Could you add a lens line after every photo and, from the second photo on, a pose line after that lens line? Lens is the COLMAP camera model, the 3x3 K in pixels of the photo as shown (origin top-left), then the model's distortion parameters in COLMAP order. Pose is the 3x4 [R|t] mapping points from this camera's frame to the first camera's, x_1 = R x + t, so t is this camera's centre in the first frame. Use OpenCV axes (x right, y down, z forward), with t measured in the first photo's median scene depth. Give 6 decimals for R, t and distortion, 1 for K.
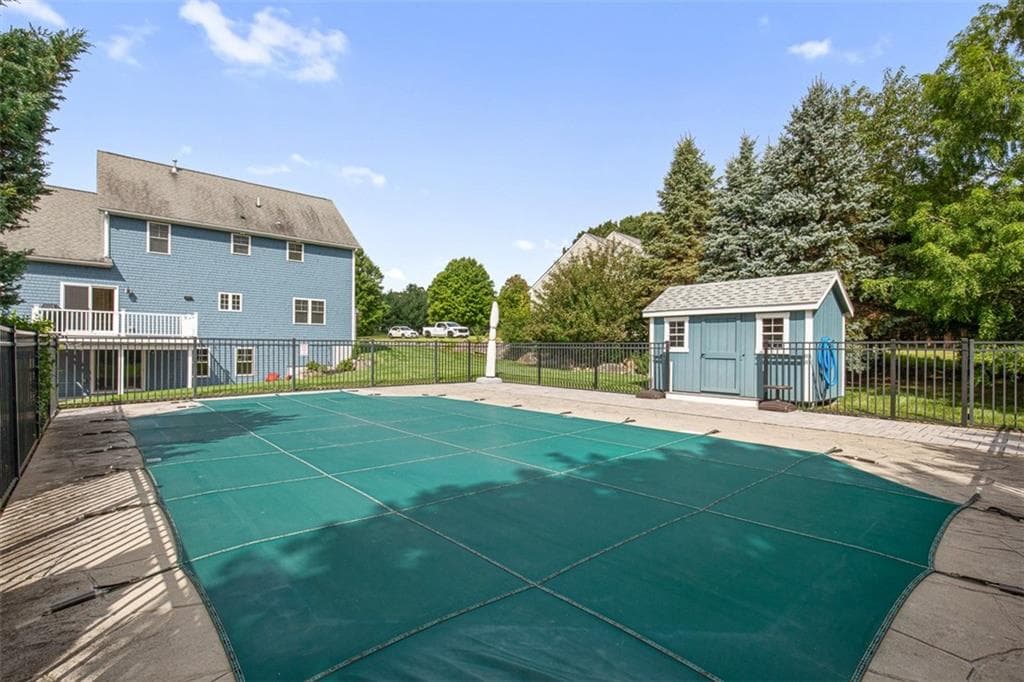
lens RADIAL K [[464.7, 0, 510.5], [0, 464.7, 350.8], [0, 0, 1]] dist [0.002308, 0.000233]
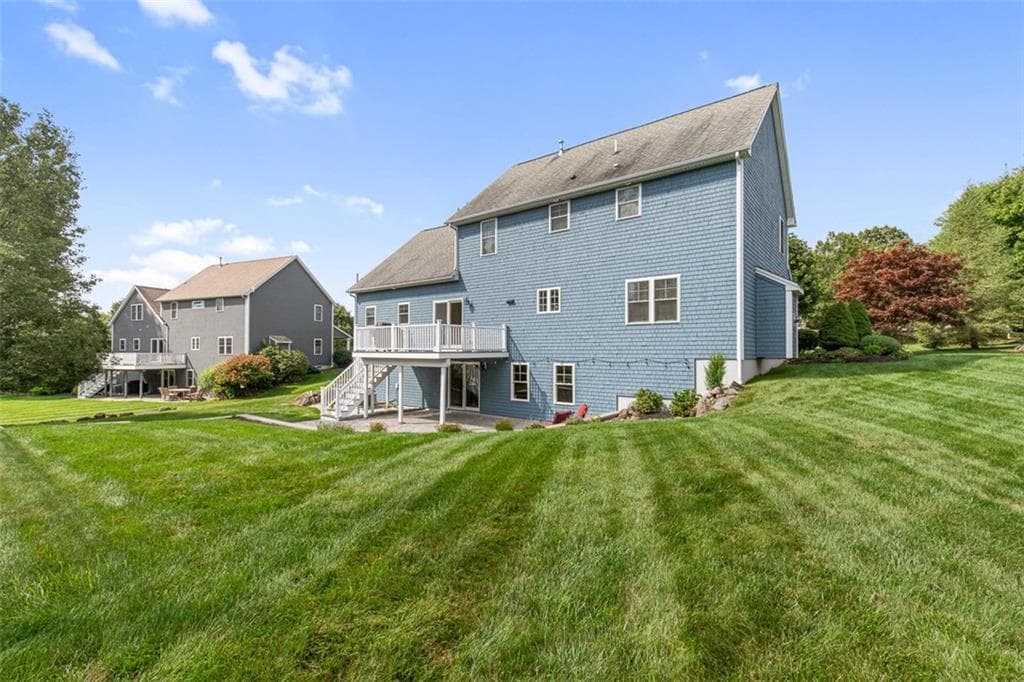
lens RADIAL K [[464.7, 0, 510.5], [0, 464.7, 350.8], [0, 0, 1]] dist [0.002308, 0.000233]
pose [[0.176787, -0.013727, -0.984153, 0.097884], [-0.010521, 0.999819, -0.015835, -0.014890], [0.984193, 0.013154, 0.176611, 0.825322]]
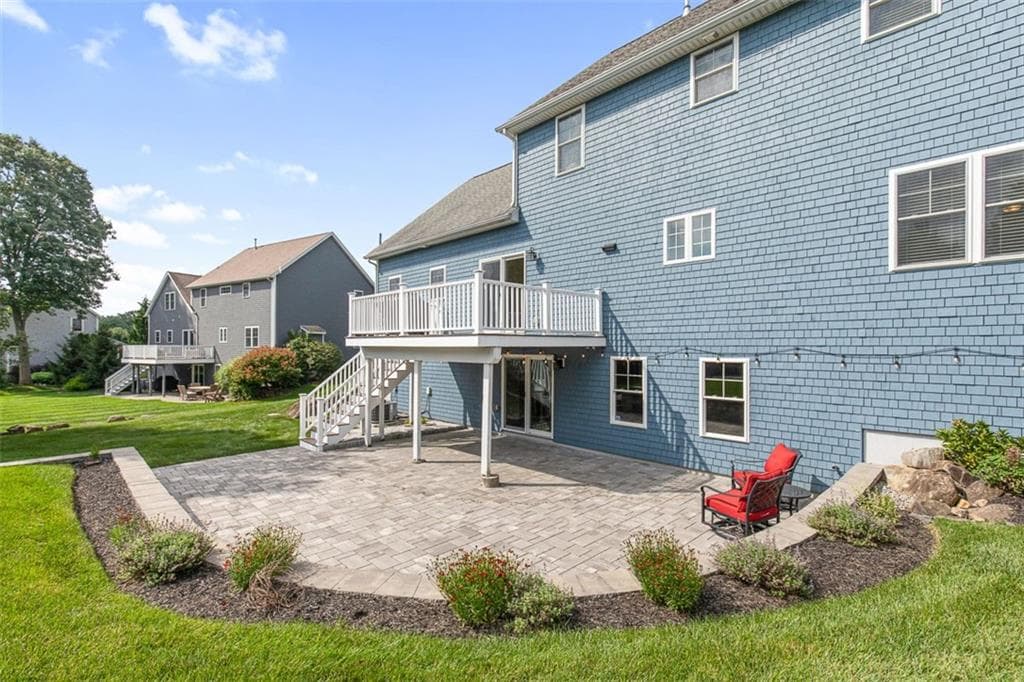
lens RADIAL K [[464.7, 0, 510.5], [0, 464.7, 350.8], [0, 0, 1]] dist [0.002308, 0.000233]
pose [[0.043521, -0.005676, -0.999036, -0.233892], [-0.014024, 0.999882, -0.006292, -0.008472], [0.998954, 0.014284, 0.043437, 0.850730]]
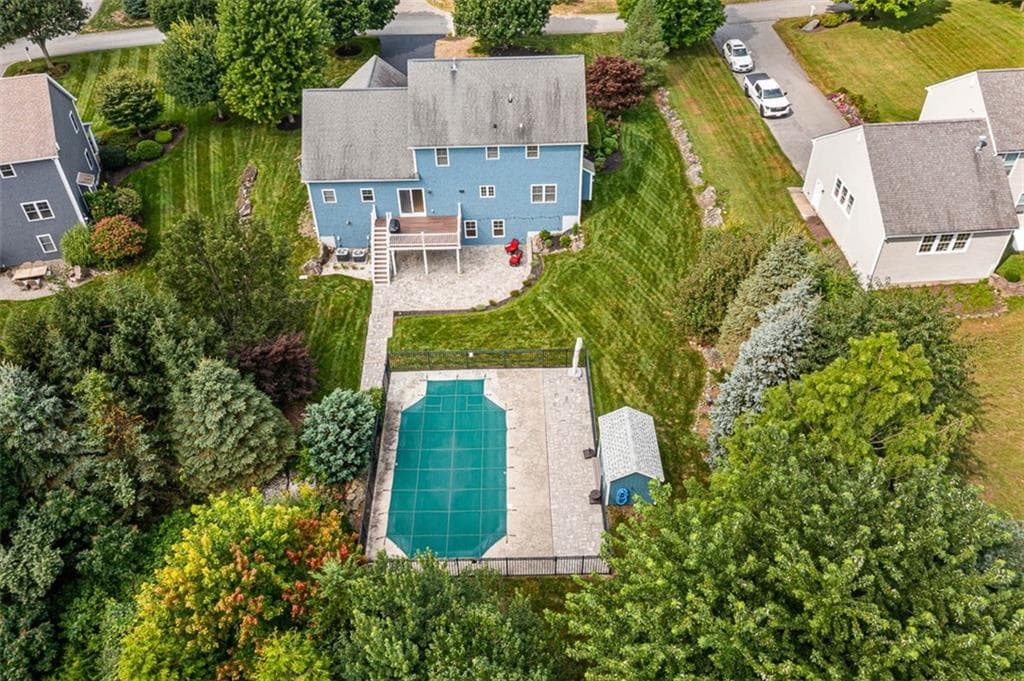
lens RADIAL K [[784.6, 0, 514.8], [0, 784.6, 365.2], [0, 0, 1]] dist [-0.003978, -0.000362]
pose [[0.760367, 0.435355, -0.481983, 0.791192], [0.013718, 0.731160, 0.682068, -1.309958], [0.649348, -0.525234, 0.549978, -0.478273]]
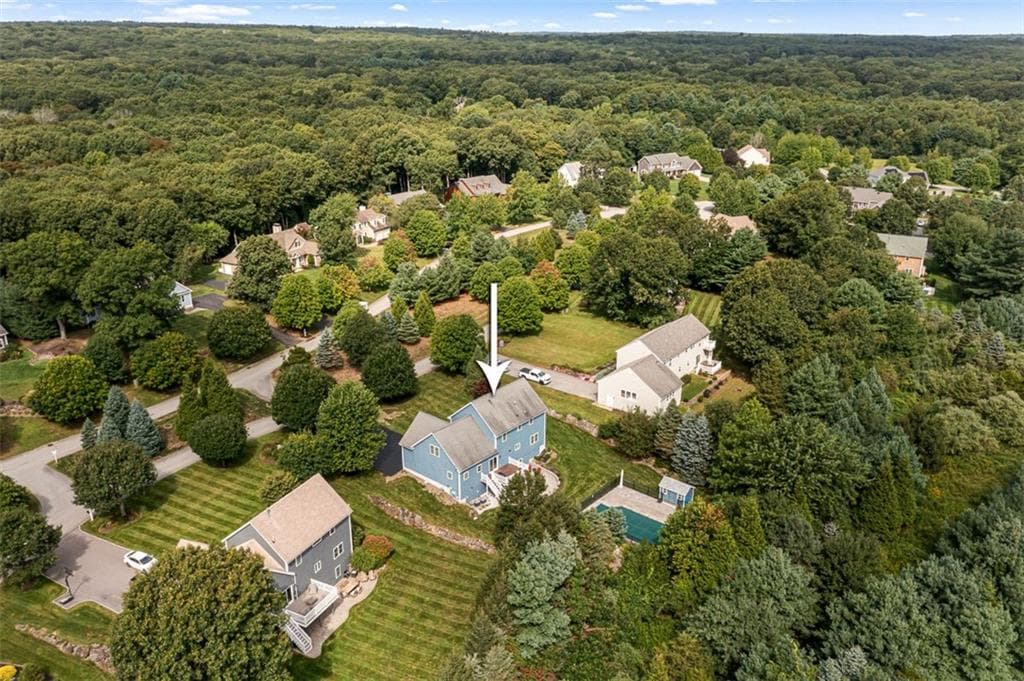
lens RADIAL K [[784.6, 0, 514.8], [0, 784.6, 365.2], [0, 0, 1]] dist [-0.003978, -0.000362]
pose [[0.989746, -0.059485, 0.129864, -1.234897], [0.007016, 0.928308, 0.371745, -2.406541], [-0.142667, -0.367022, 0.919207, -3.312569]]
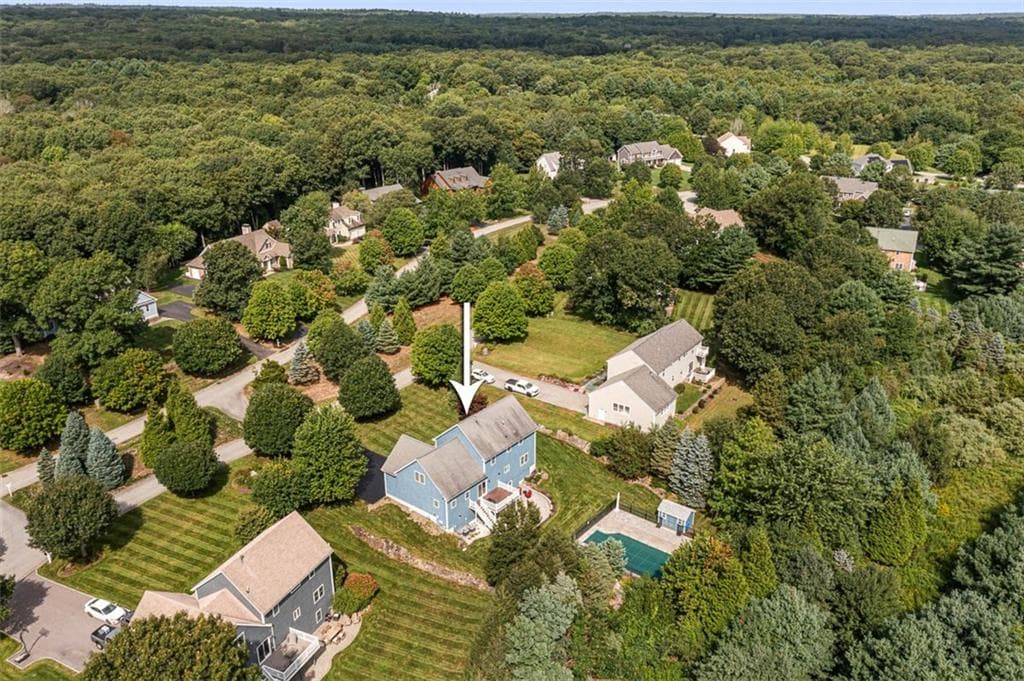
lens RADIAL K [[784.6, 0, 514.8], [0, 784.6, 365.2], [0, 0, 1]] dist [-0.003978, -0.000362]
pose [[0.984392, -0.078831, 0.157347, -1.247456], [0.011295, 0.920525, 0.390520, -2.485329], [-0.175627, -0.382648, 0.907048, -2.971746]]
